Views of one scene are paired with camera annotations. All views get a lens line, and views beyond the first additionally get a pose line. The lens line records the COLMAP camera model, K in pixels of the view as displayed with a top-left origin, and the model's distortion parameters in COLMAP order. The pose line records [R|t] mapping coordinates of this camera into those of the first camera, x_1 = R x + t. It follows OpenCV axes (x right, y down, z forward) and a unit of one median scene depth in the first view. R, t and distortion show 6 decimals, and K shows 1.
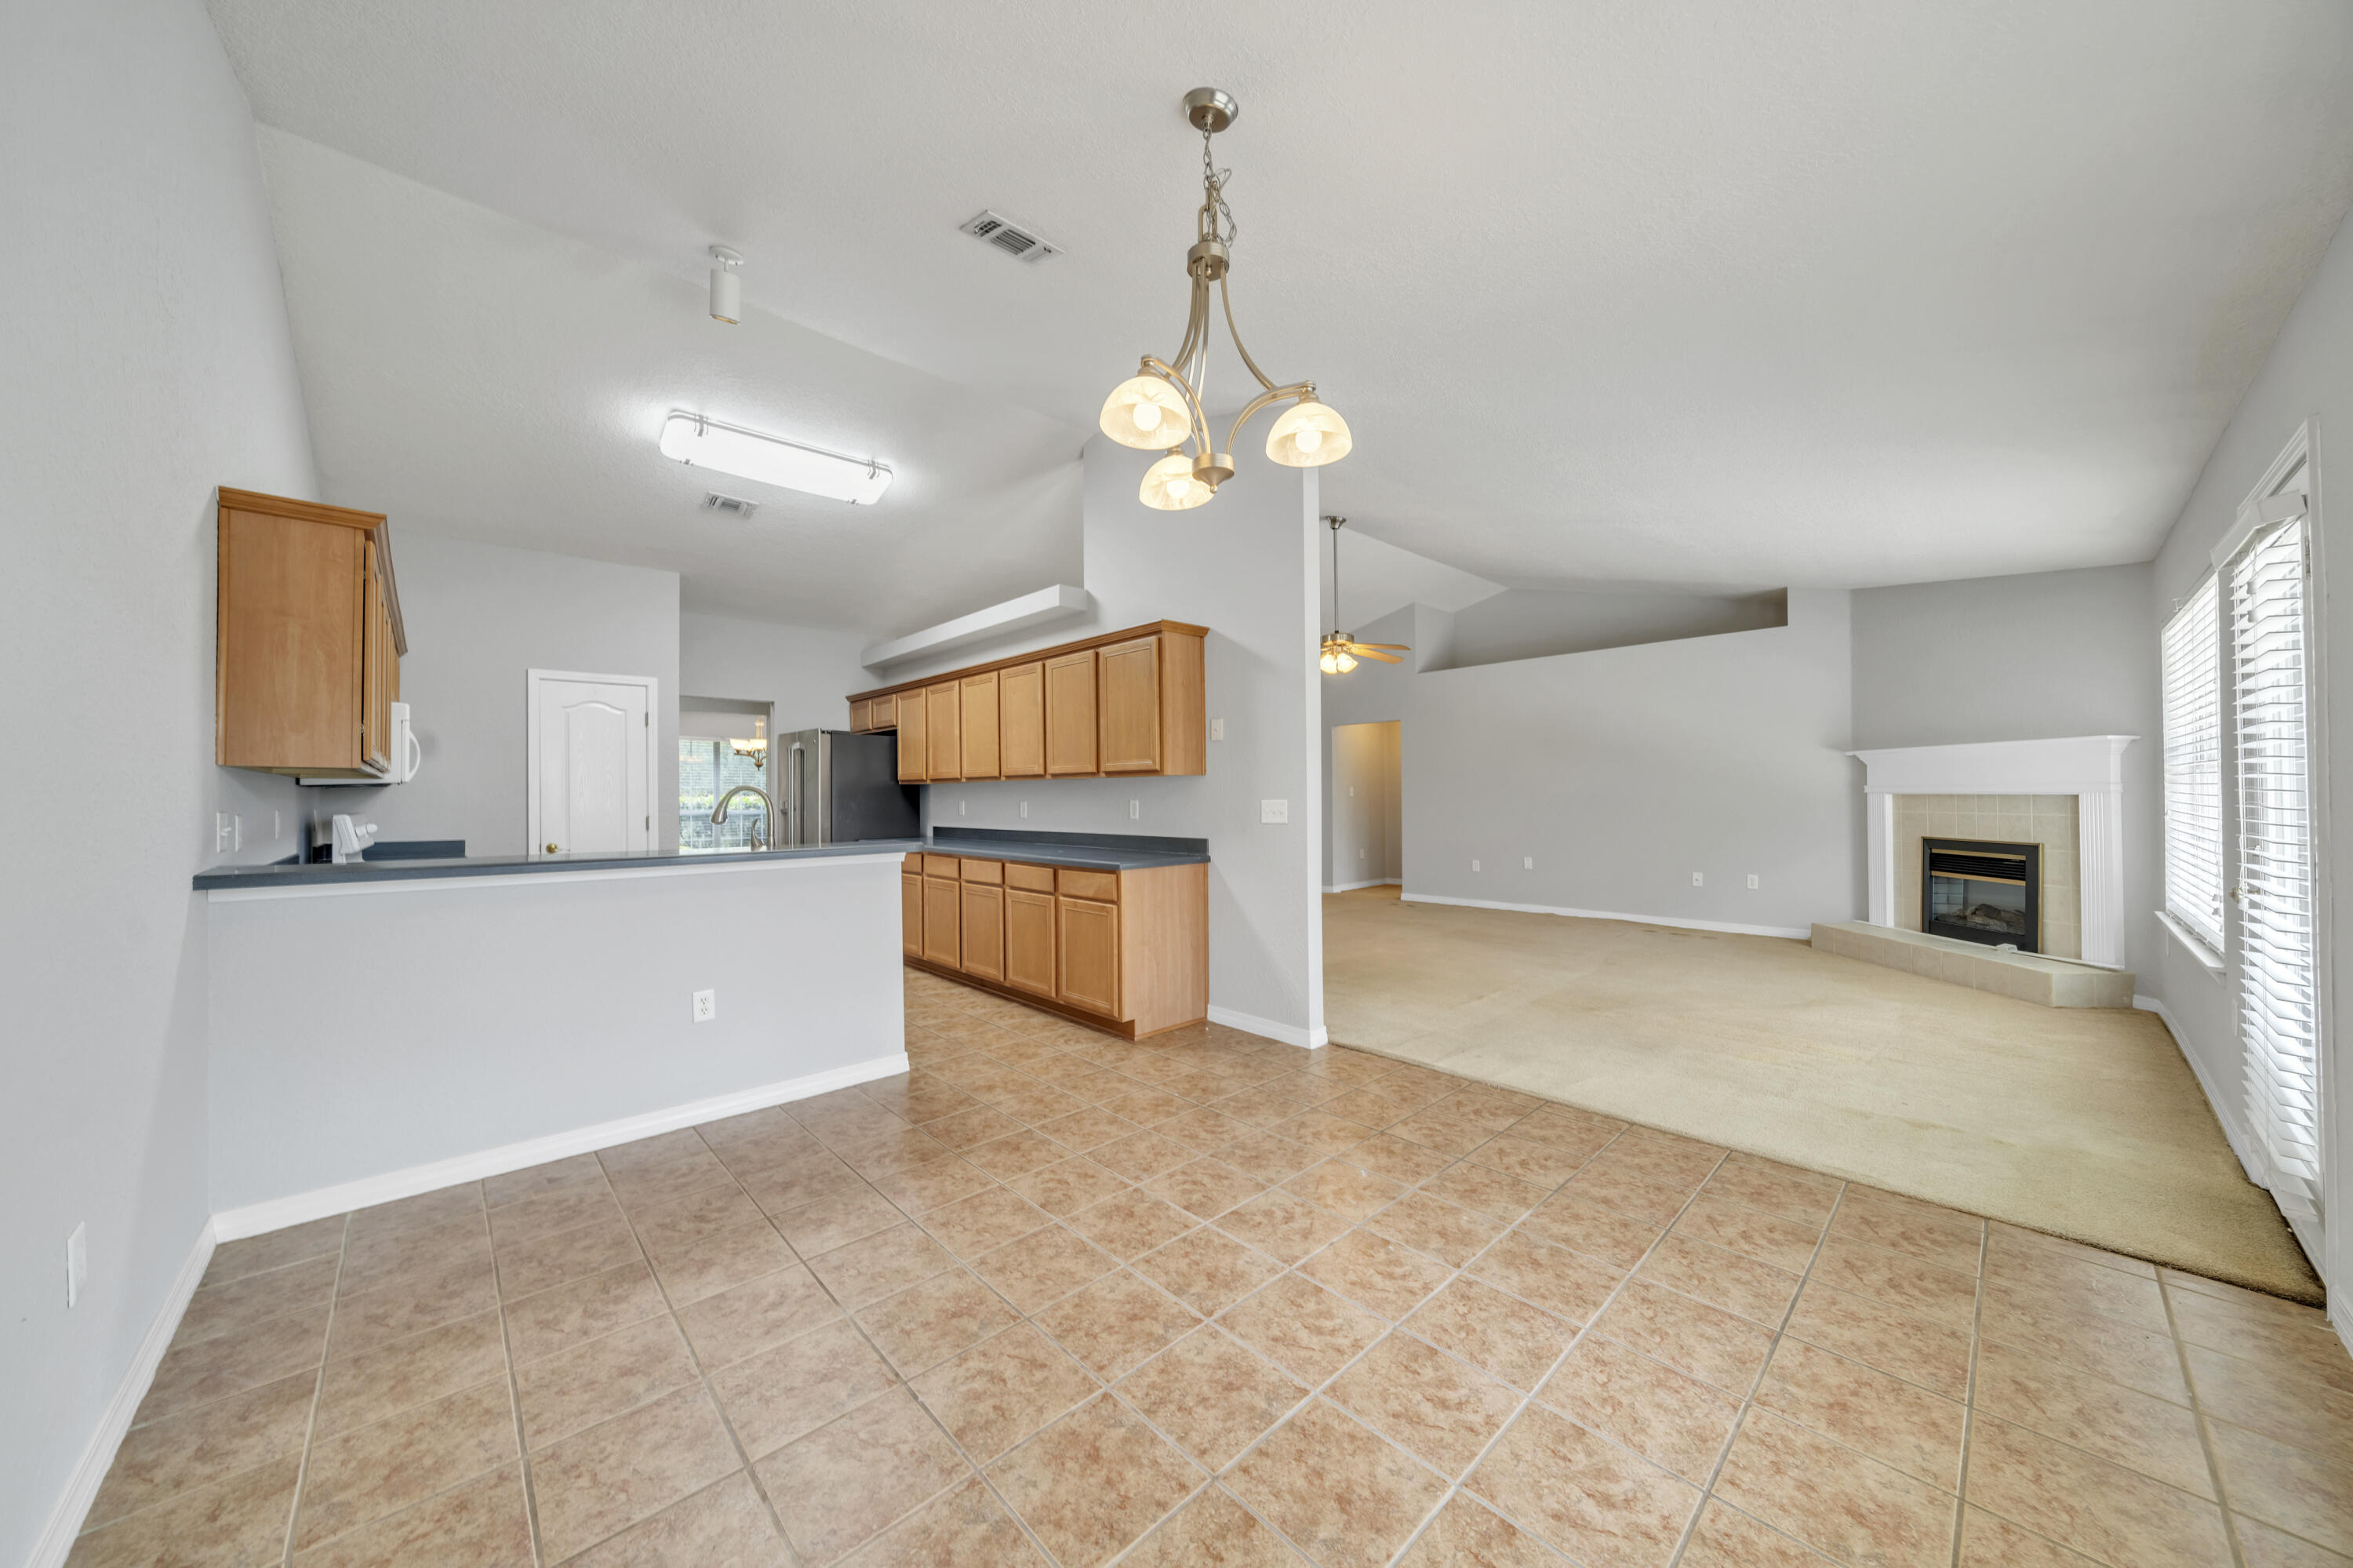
lens RADIAL K [[799.5, 0, 1176.5], [0, 799.5, 784.0], [0, 0, 1]] dist [0.000155, 0.000139]
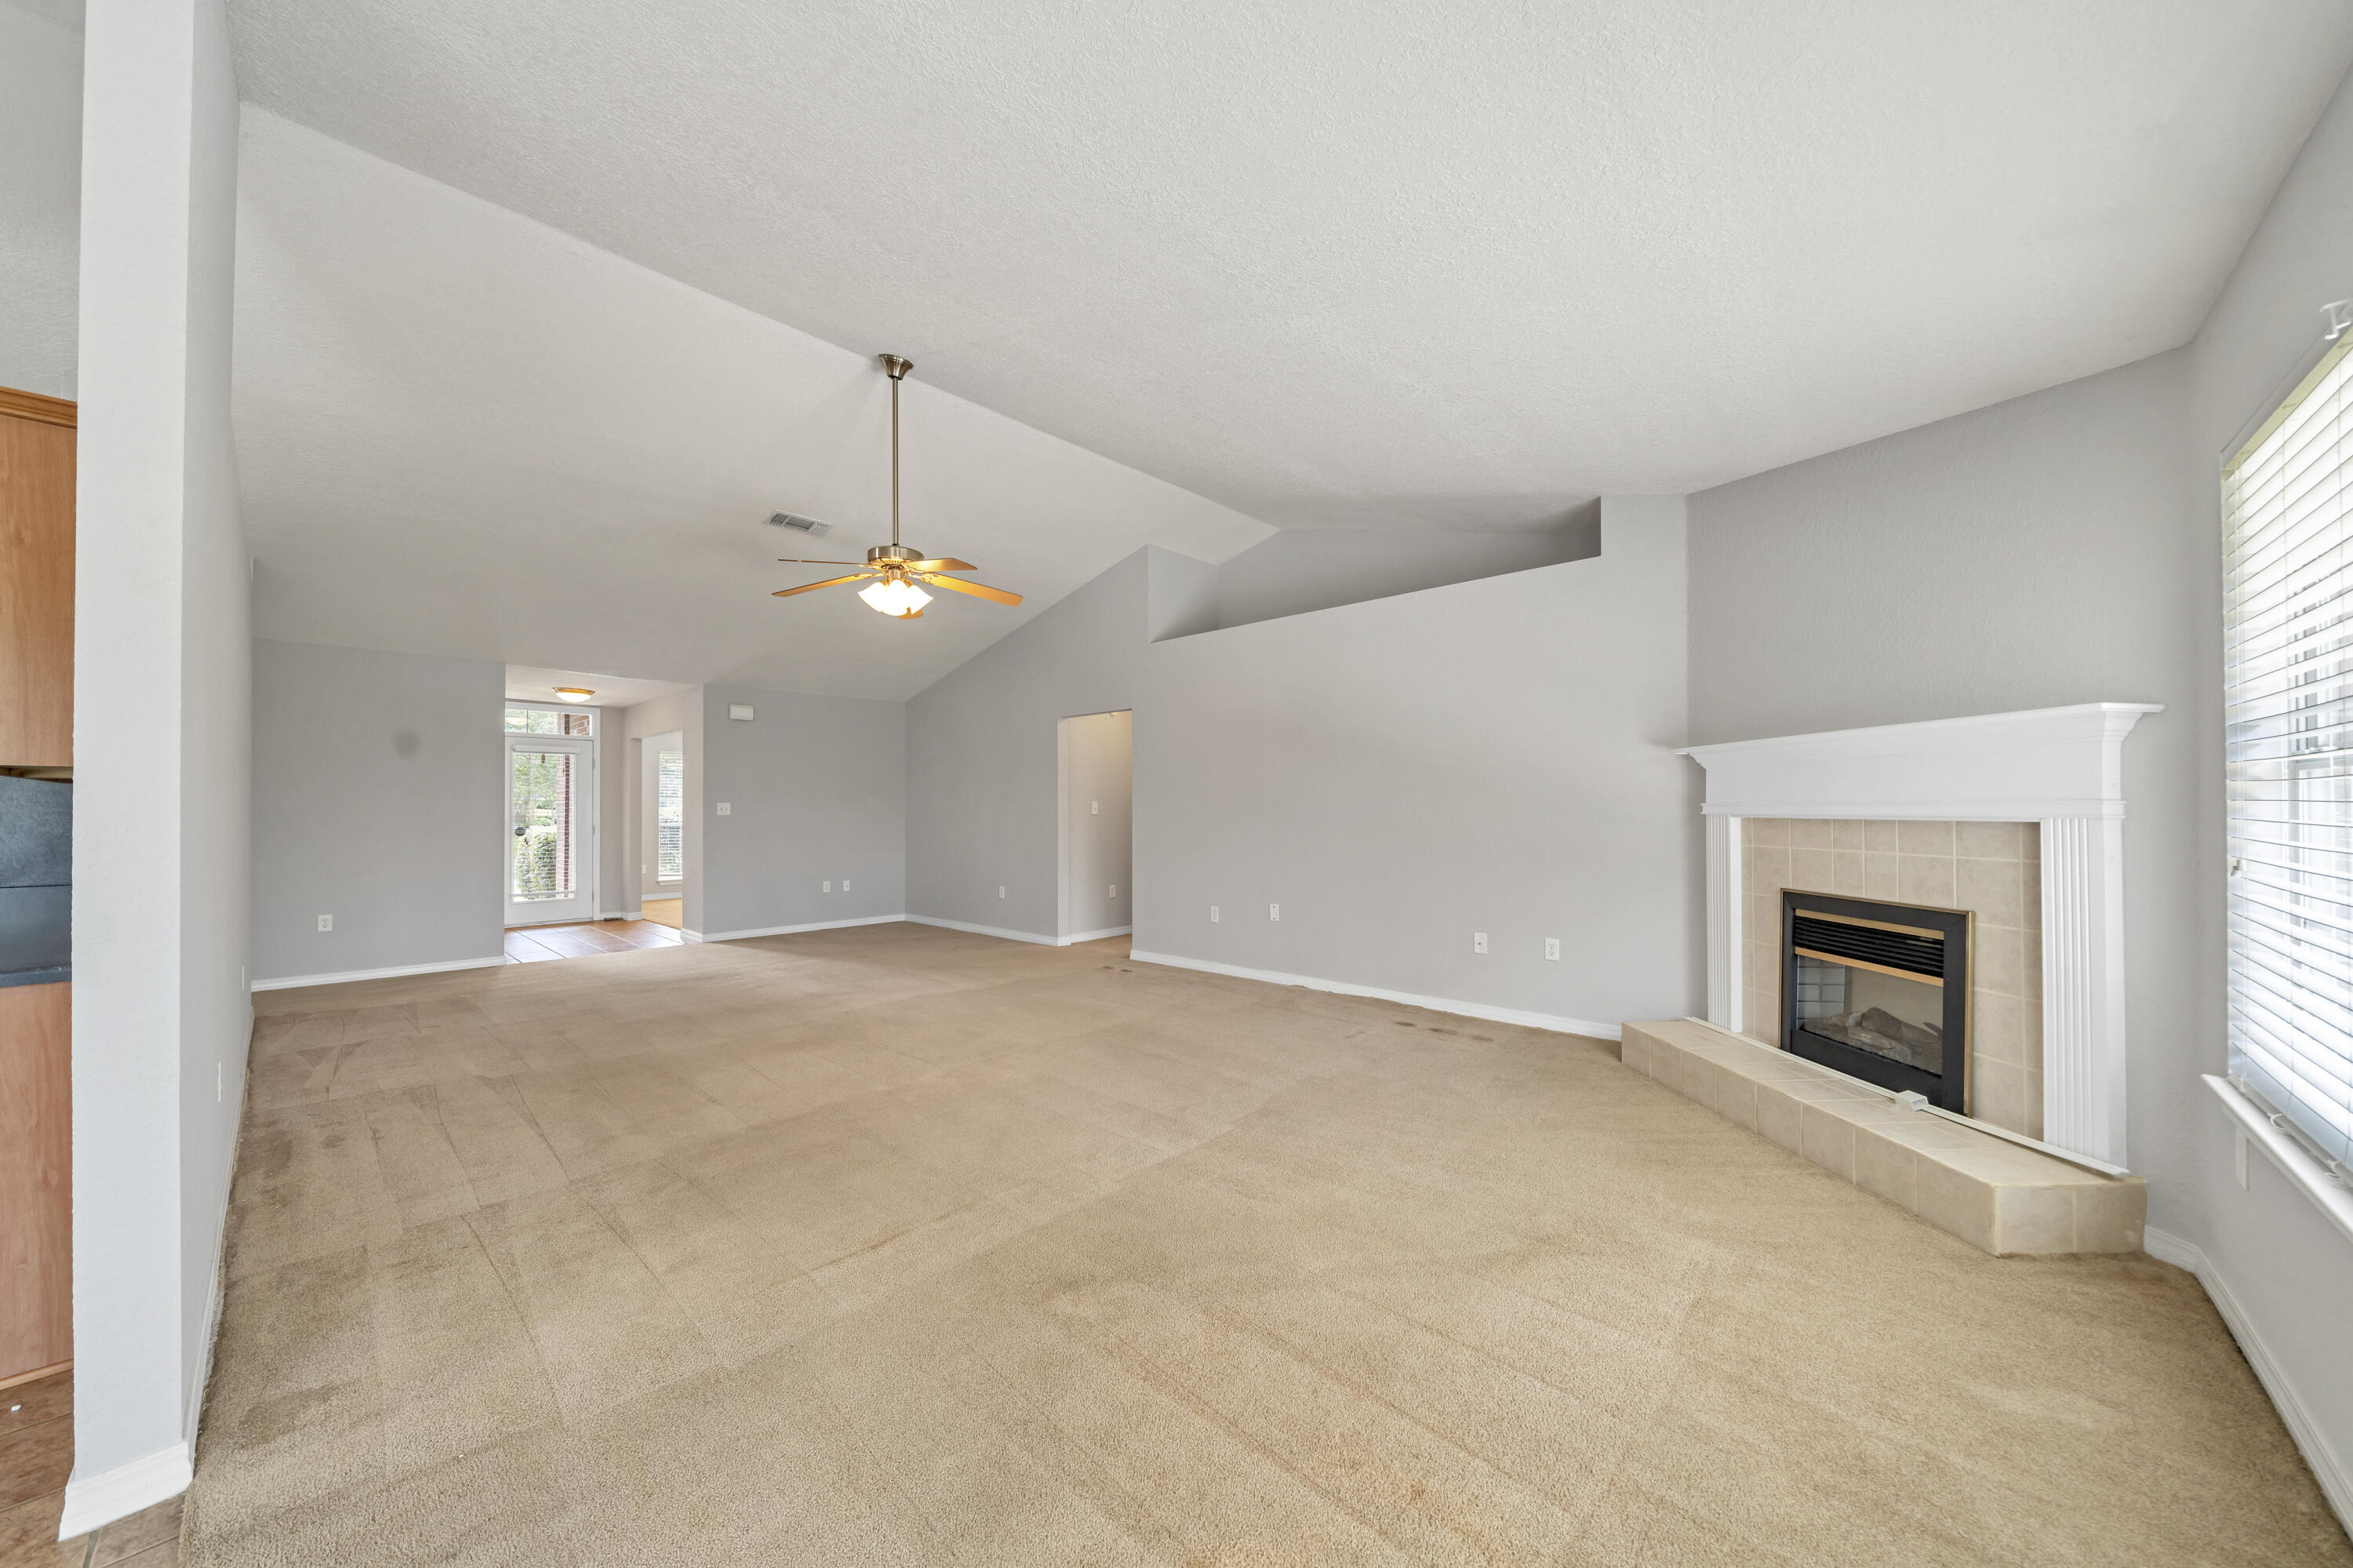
lens RADIAL K [[849.3, 0, 1162.9], [0, 849.3, 799.3], [0, 0, 1]] dist [-0.001393, -0.000037]
pose [[0.996961, 0.004241, 0.077791, 0.433133], [-0.004386, 0.999989, 0.001691, 0.000180], [-0.077783, -0.002027, 0.996968, 0.414937]]
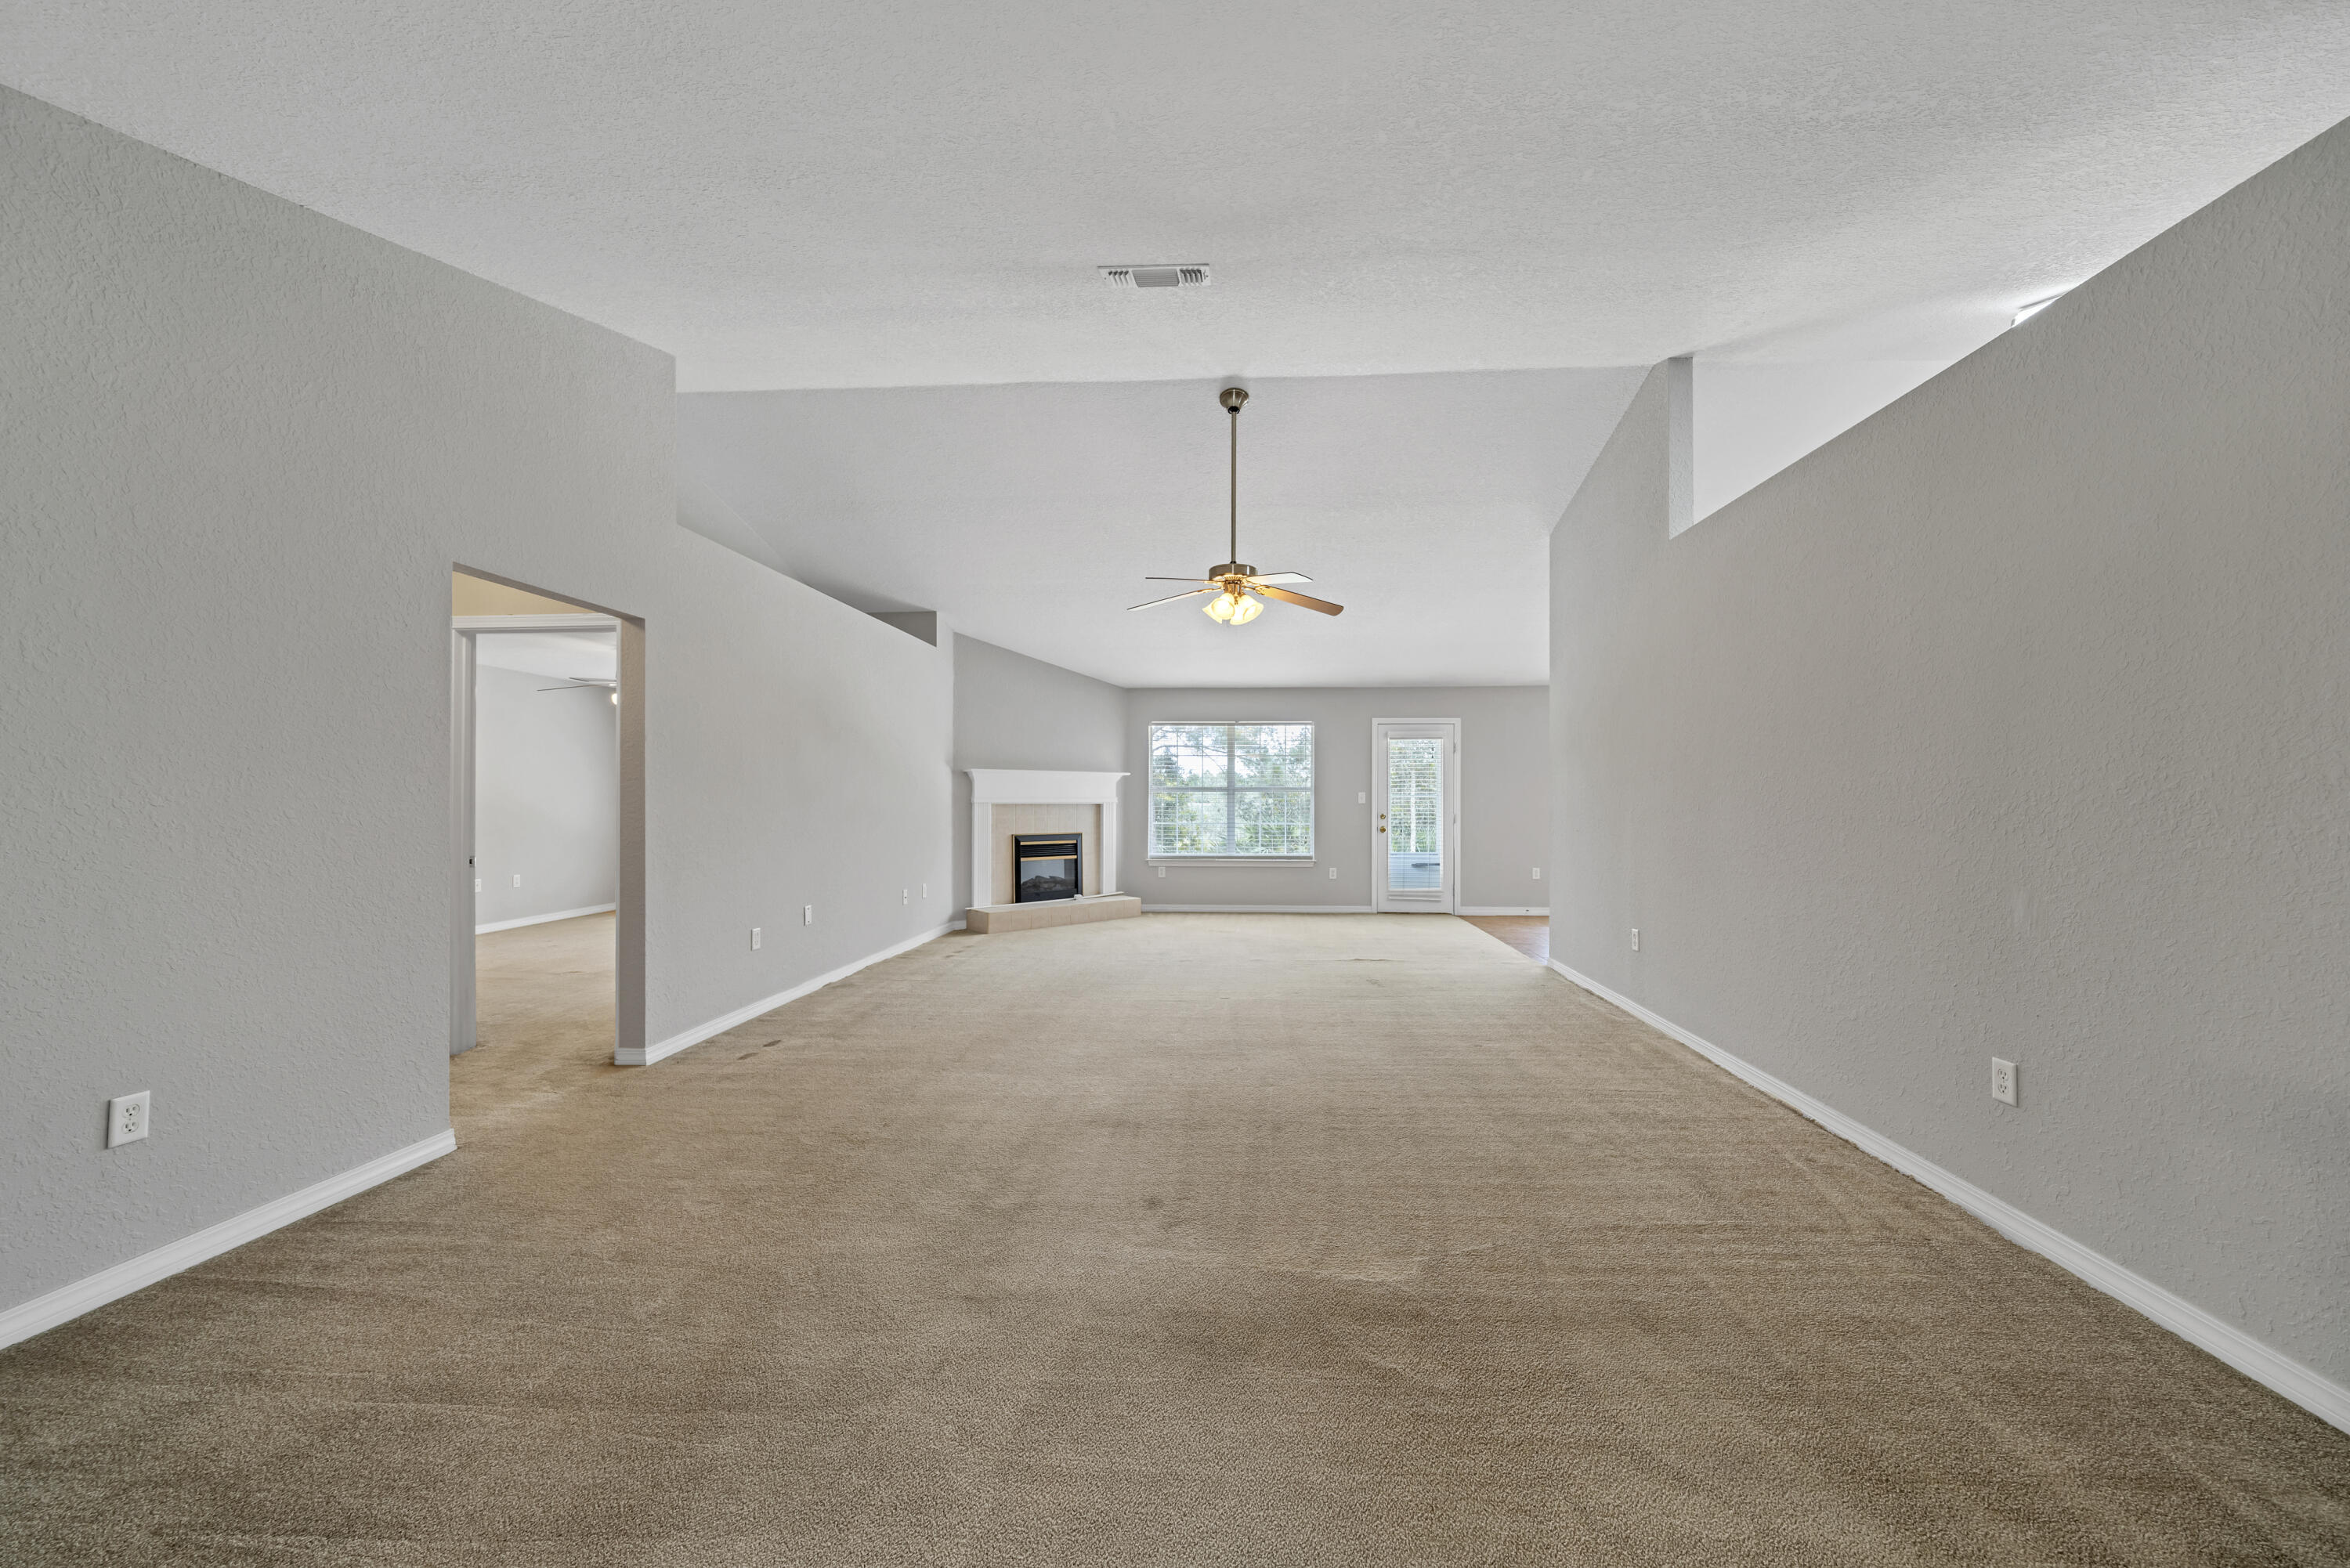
lens RADIAL K [[848.1, 0, 1161.4], [0, 848.1, 799.3], [0, 0, 1]] dist [-0.001393, -0.000037]
pose [[-0.644576, -0.003346, 0.764533, -0.354208], [-0.009841, 0.999944, -0.003921, 0.008526], [-0.764477, -0.010051, -0.644573, 1.782272]]
